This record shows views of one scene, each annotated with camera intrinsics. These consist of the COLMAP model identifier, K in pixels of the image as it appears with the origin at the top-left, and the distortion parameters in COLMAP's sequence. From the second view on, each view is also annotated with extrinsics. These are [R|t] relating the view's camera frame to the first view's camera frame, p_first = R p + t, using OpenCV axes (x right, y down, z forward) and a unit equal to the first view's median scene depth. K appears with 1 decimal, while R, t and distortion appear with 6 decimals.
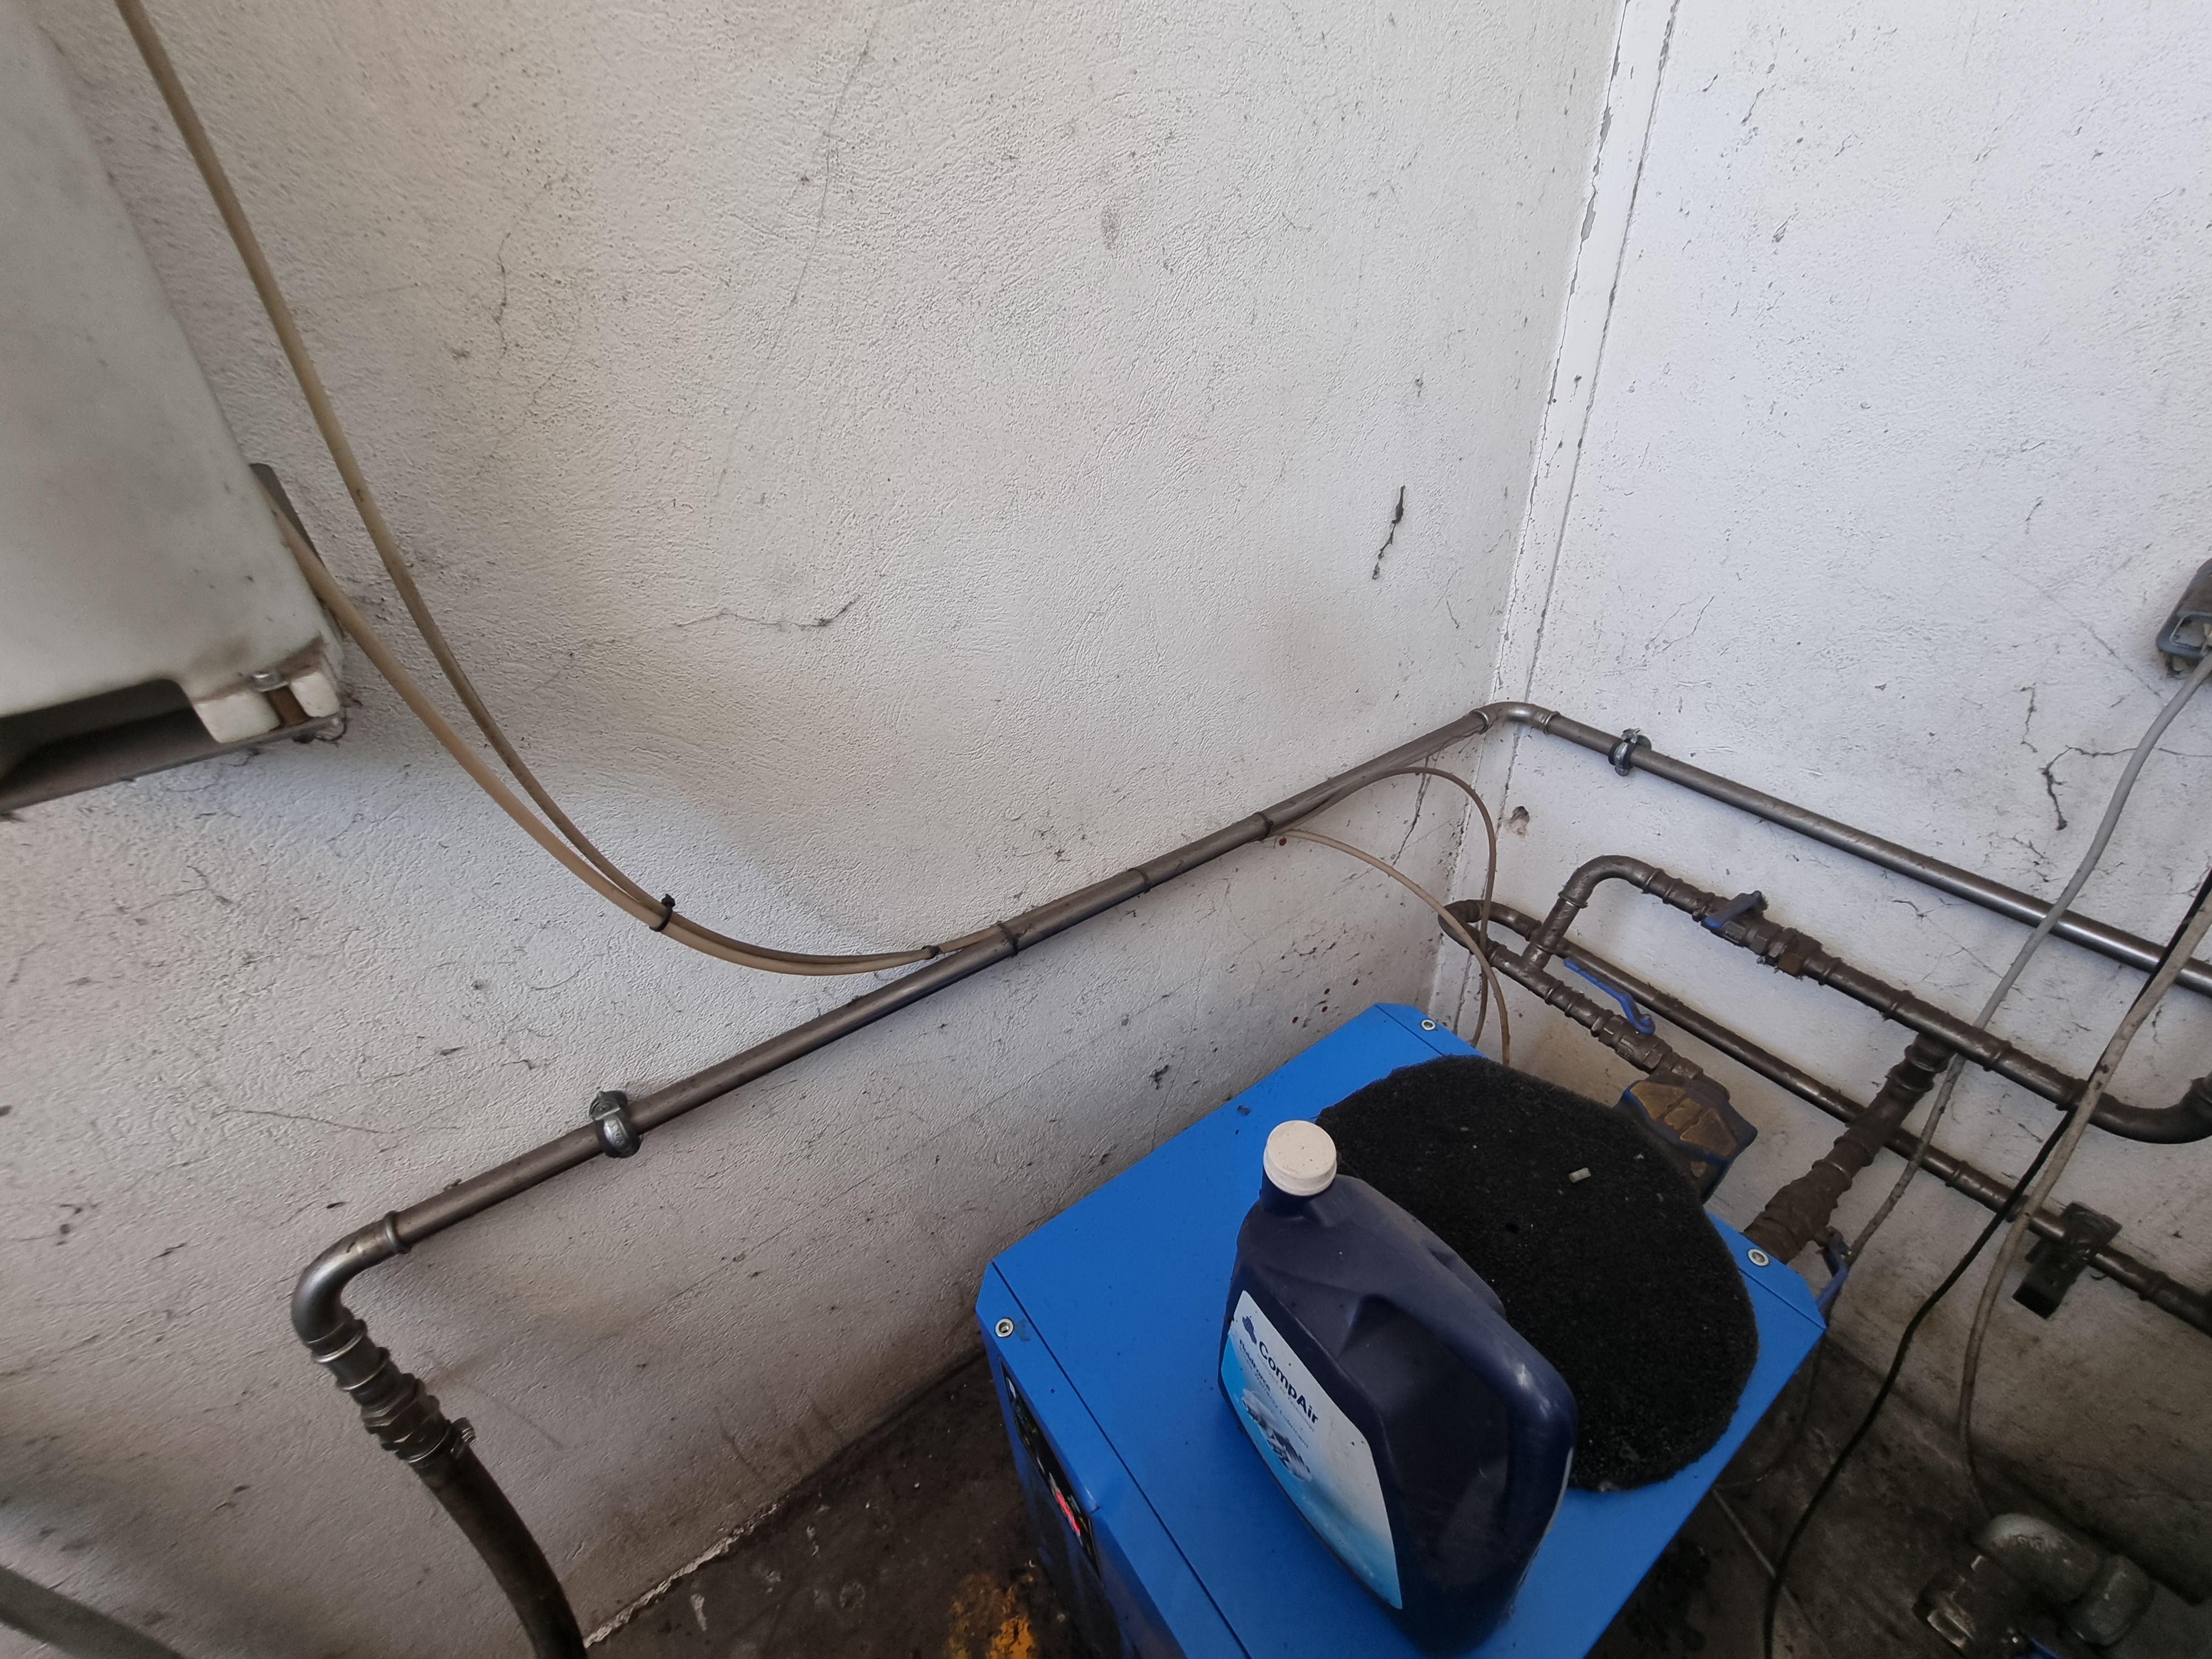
lens RADIAL K [[909.9, 0, 1110.6], [0, 909.9, 826.0], [0, 0, 1]] dist [-0.004628, 0.000812]
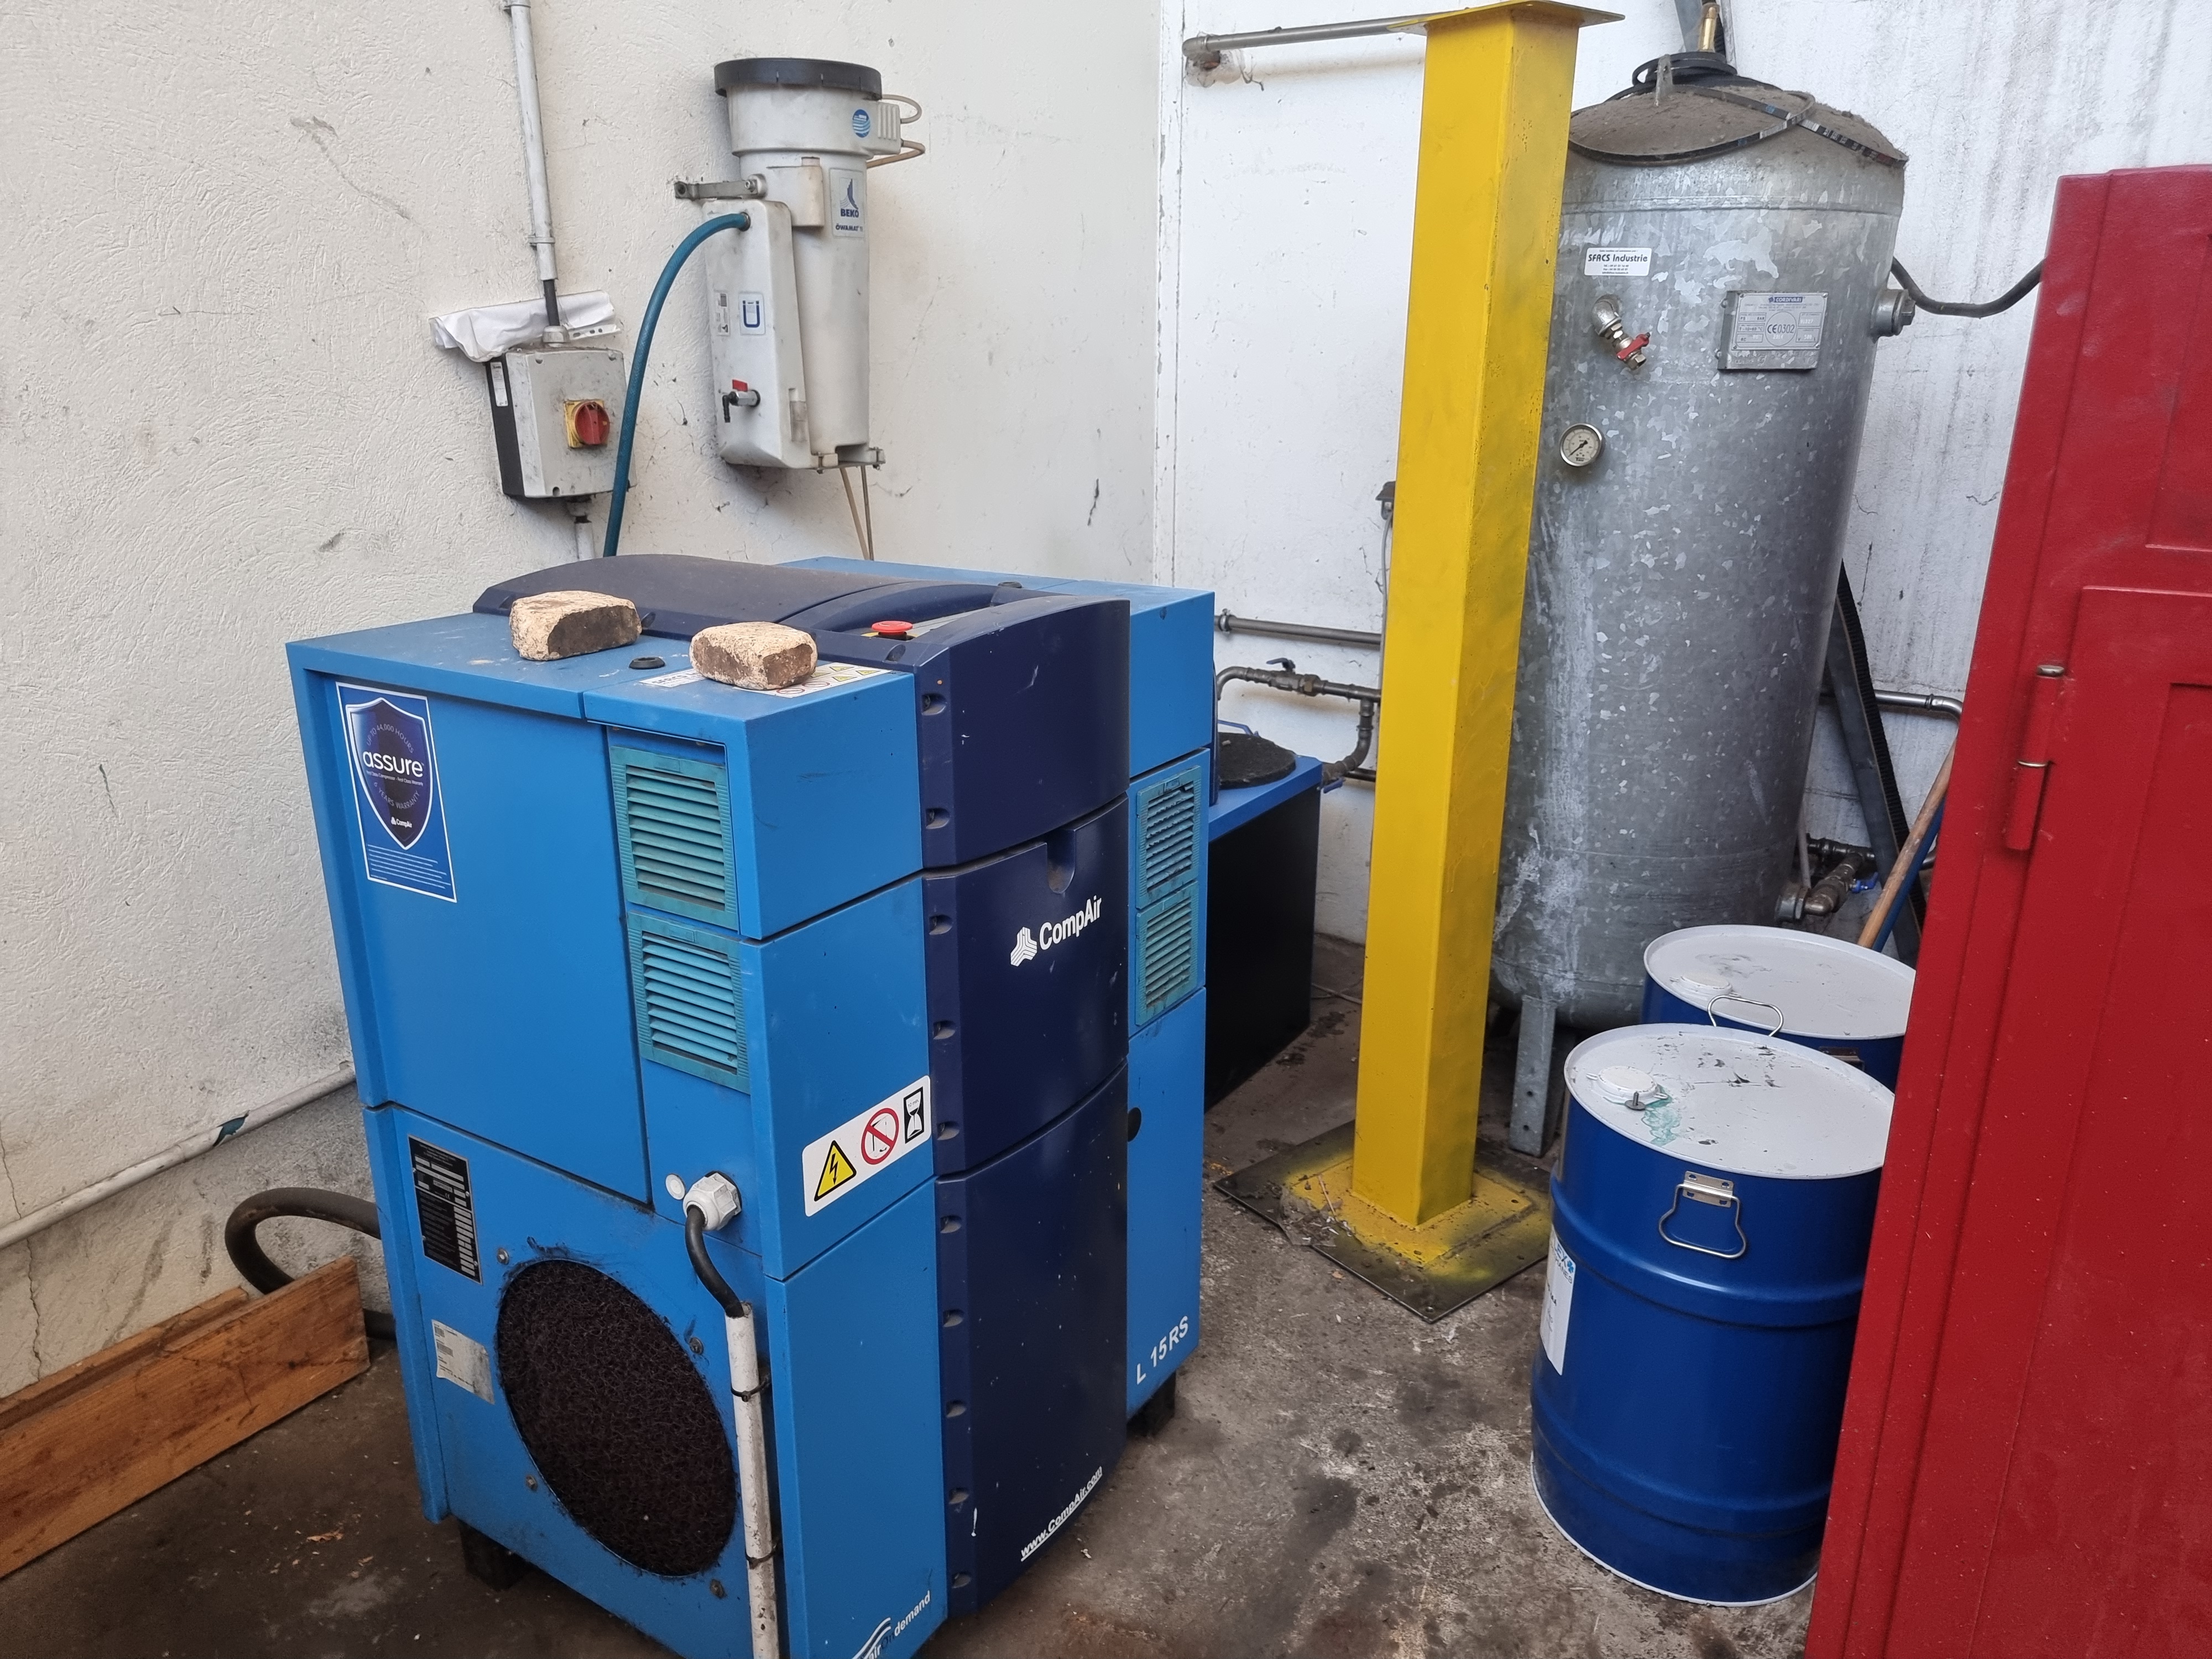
lens RADIAL K [[1535.9, 0, 1097.0], [0, 1535.9, 823.3], [0, 0, 1]] dist [0.073982, -0.062601]
pose [[0.928816, -0.056726, 0.366174, -0.931031], [0.159280, 0.953376, -0.256329, 1.177216], [-0.334561, 0.296407, 0.894546, -1.750163]]
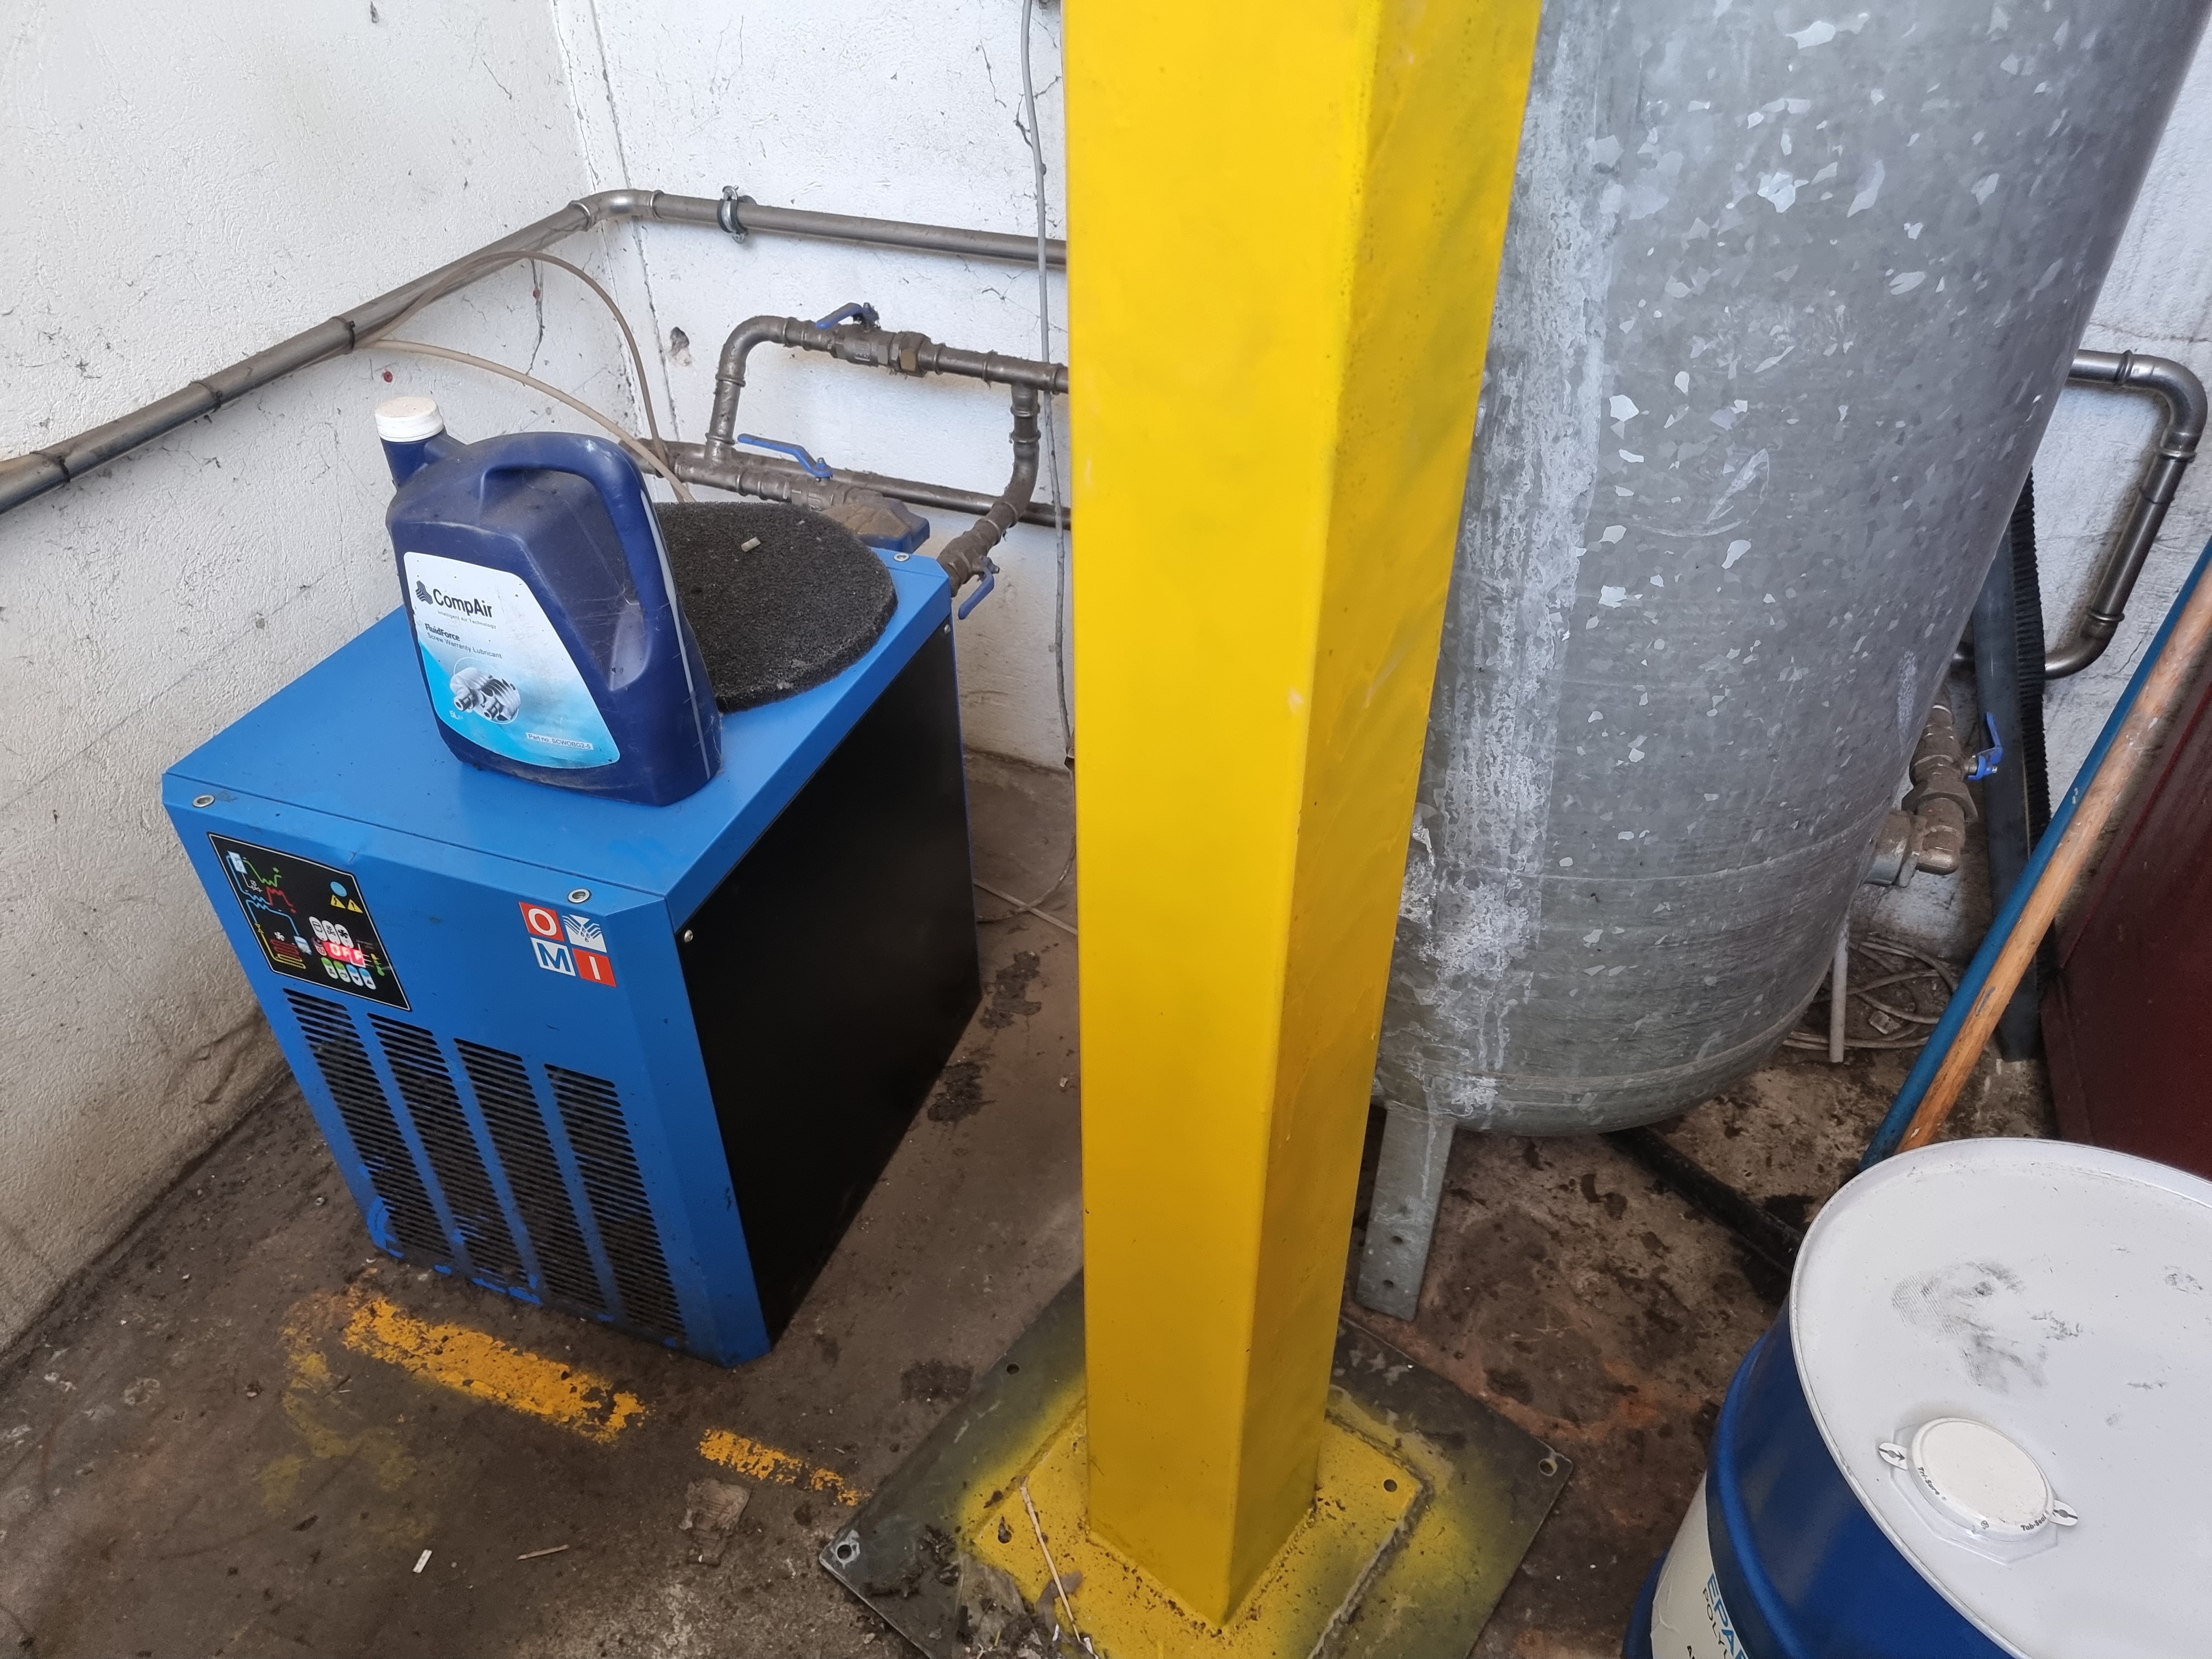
lens RADIAL K [[1541.7, 0, 1088.5], [0, 1541.7, 847.1], [0, 0, 1]] dist [0.069187, -0.054842]
pose [[0.825188, -0.317040, 0.467494, -0.098528], [0.287223, 0.948156, 0.136024, 0.465750], [-0.486382, 0.022029, 0.873468, -0.624407]]
